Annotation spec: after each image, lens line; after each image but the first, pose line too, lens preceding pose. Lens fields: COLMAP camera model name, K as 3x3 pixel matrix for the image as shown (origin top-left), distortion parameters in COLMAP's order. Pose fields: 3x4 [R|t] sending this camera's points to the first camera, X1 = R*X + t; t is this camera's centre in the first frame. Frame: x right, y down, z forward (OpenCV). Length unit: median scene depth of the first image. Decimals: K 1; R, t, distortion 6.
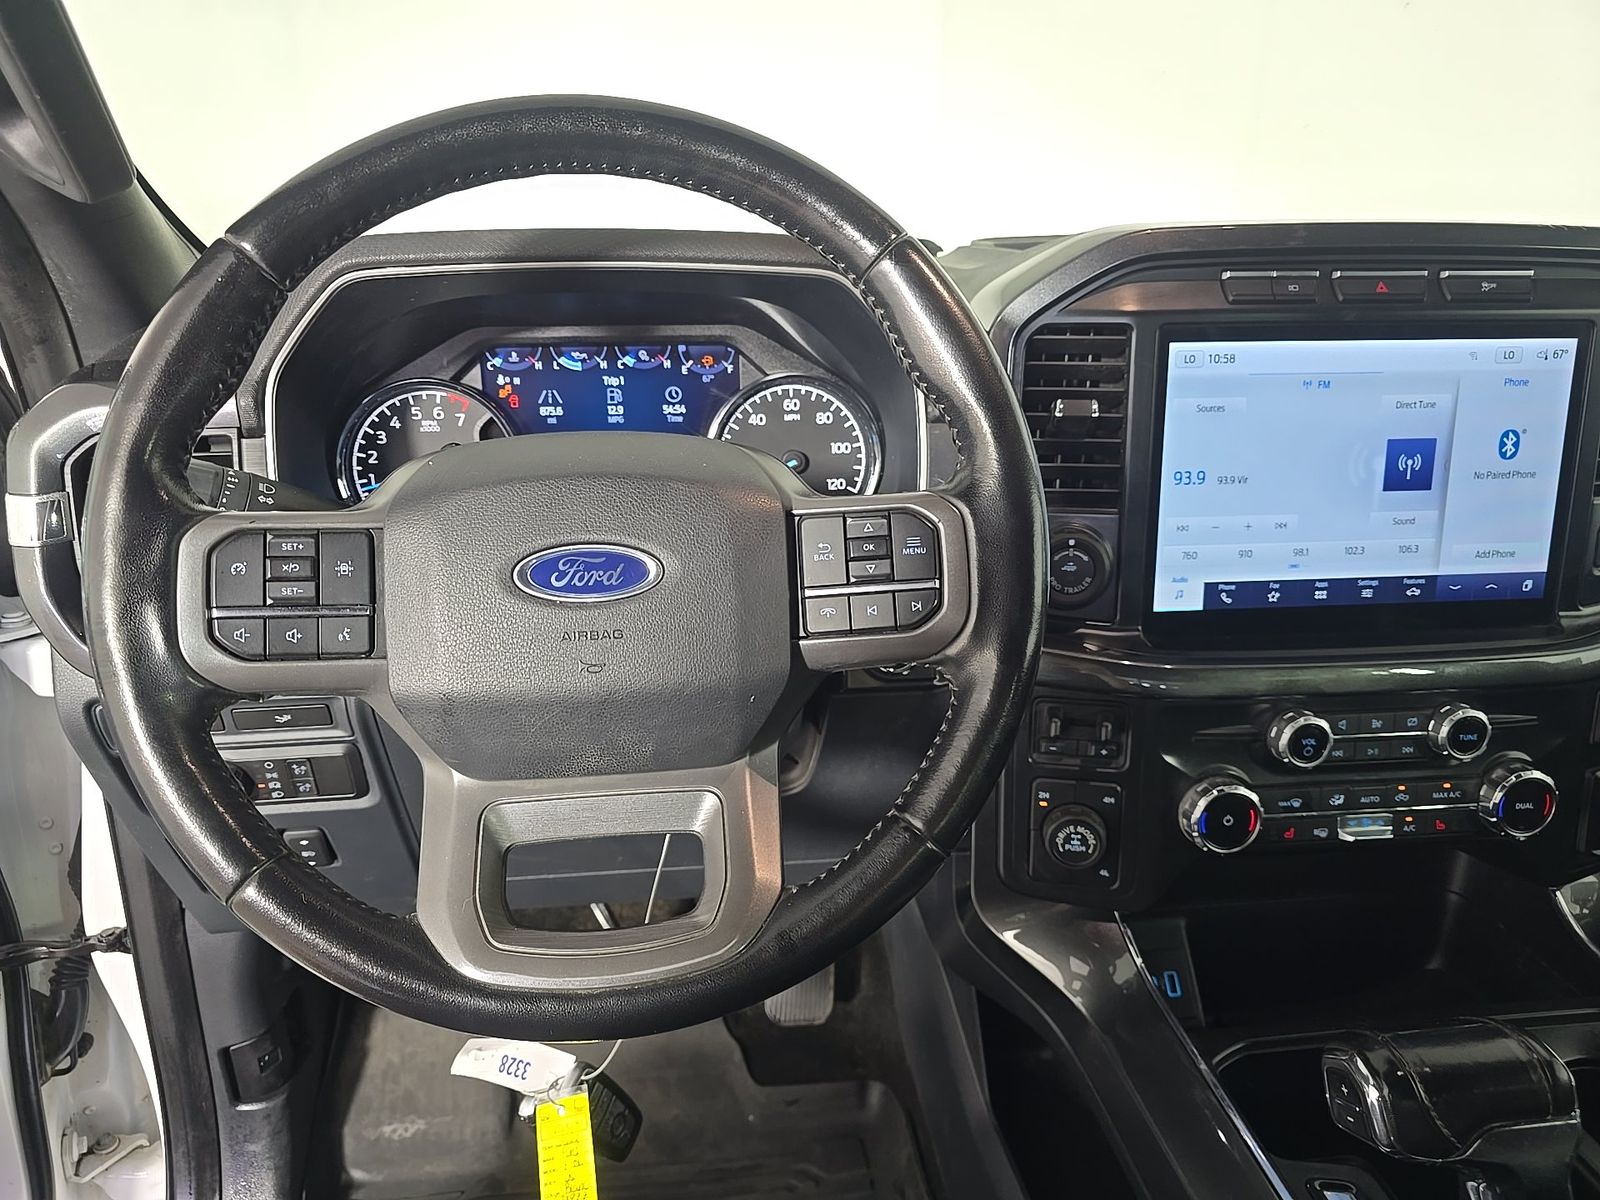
lens RADIAL K [[1113.5, 0, 798.5], [0, 1113.5, 609.7], [0, 0, 1]] dist [0.010263, -0.020873]
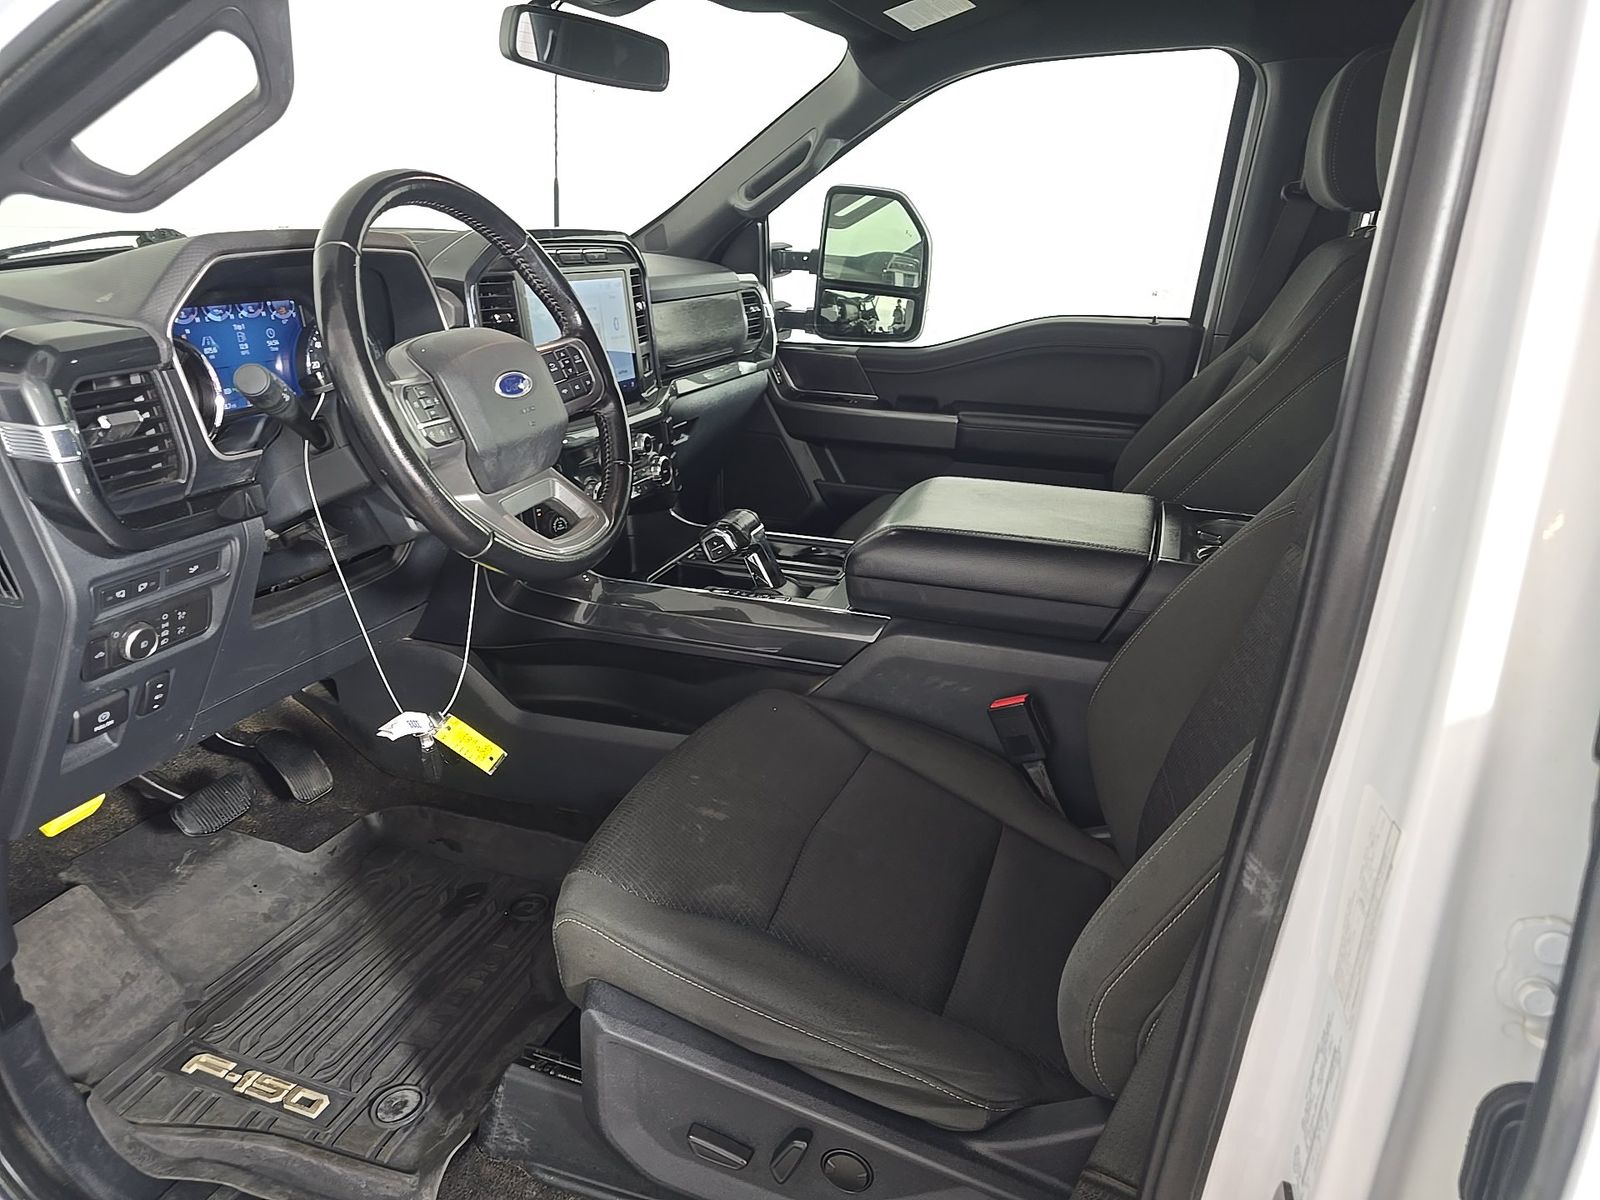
lens RADIAL K [[1113.5, 0, 806.5], [0, 1113.5, 595.3], [0, 0, 1]] dist [0.010263, -0.020873]
pose [[0.420199, -0.280401, 0.863022, -1.405146], [0.275395, 0.945610, 0.173147, 0.099977], [-0.864633, 0.164916, 0.474566, -0.363704]]
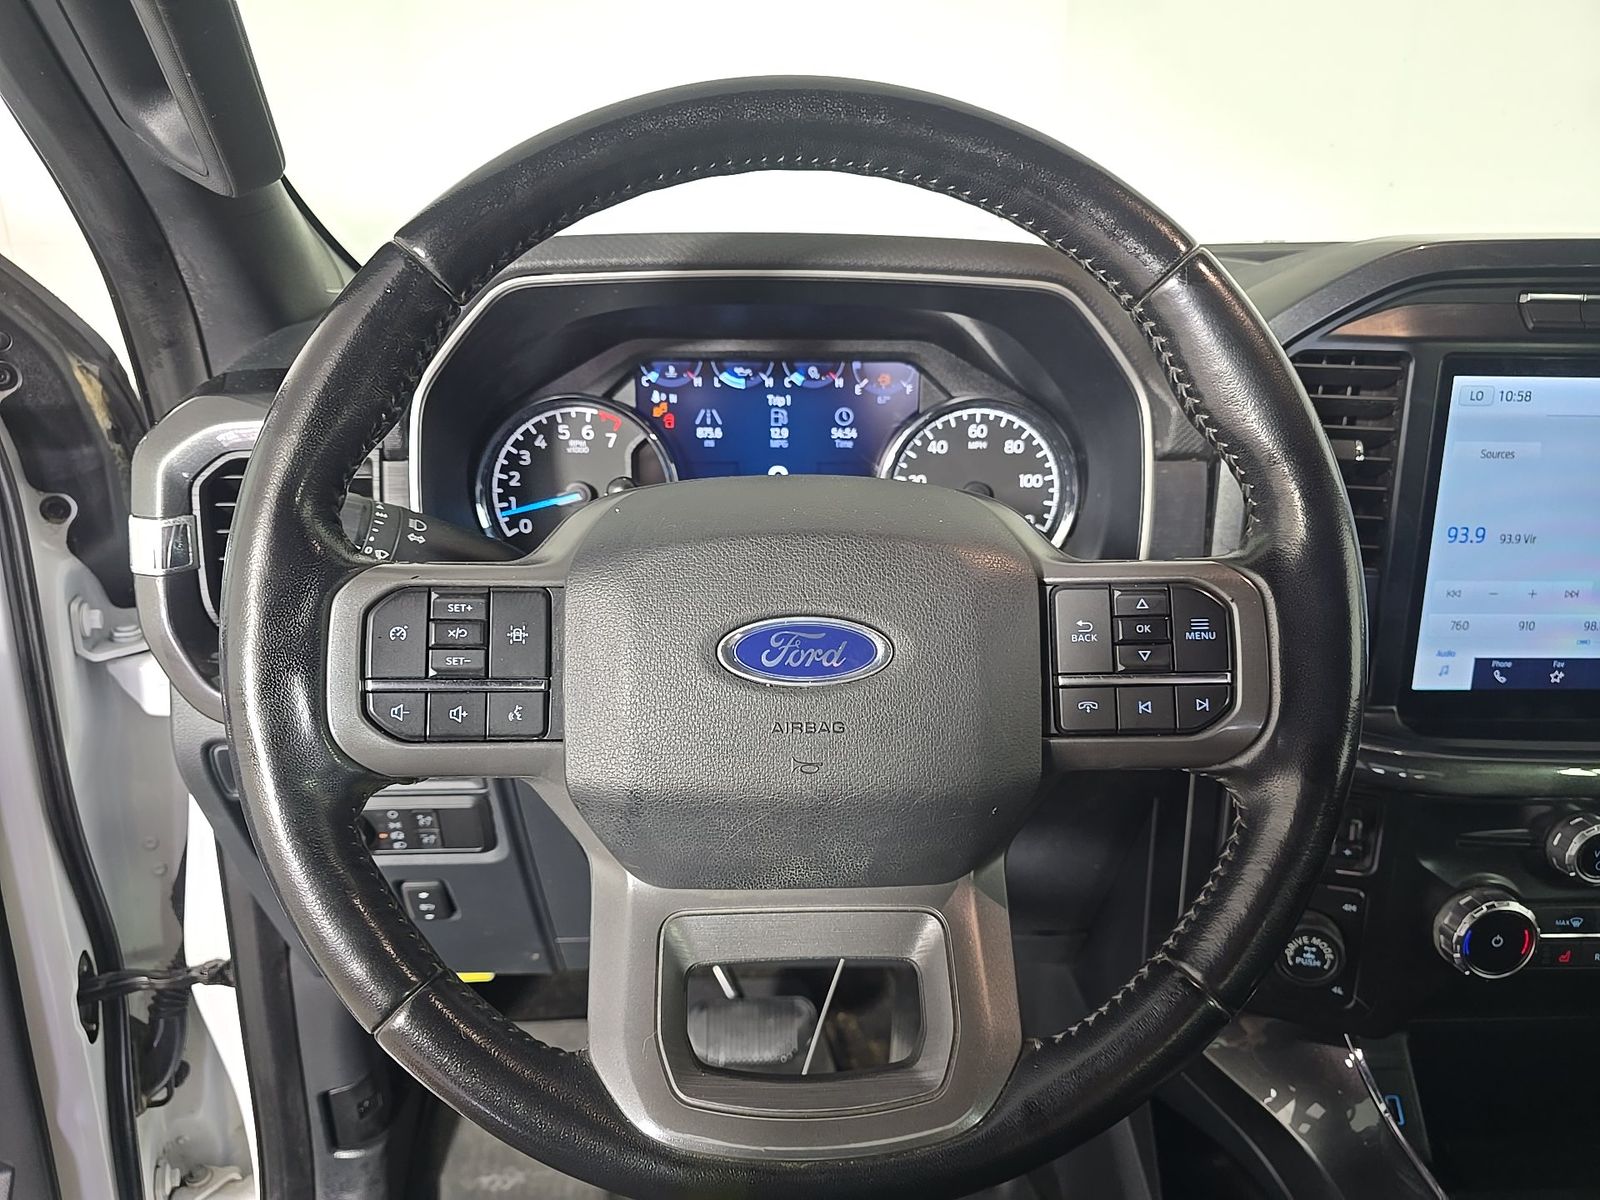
lens RADIAL K [[1113.5, 0, 788.5], [0, 1113.5, 604.9], [0, 0, 1]] dist [0.010263, -0.020873]
pose [[0.996864, 0.036098, -0.070423, -0.100402], [-0.036115, 0.999347, 0.001036, -0.047461], [0.070414, 0.001511, 0.997517, 0.119953]]
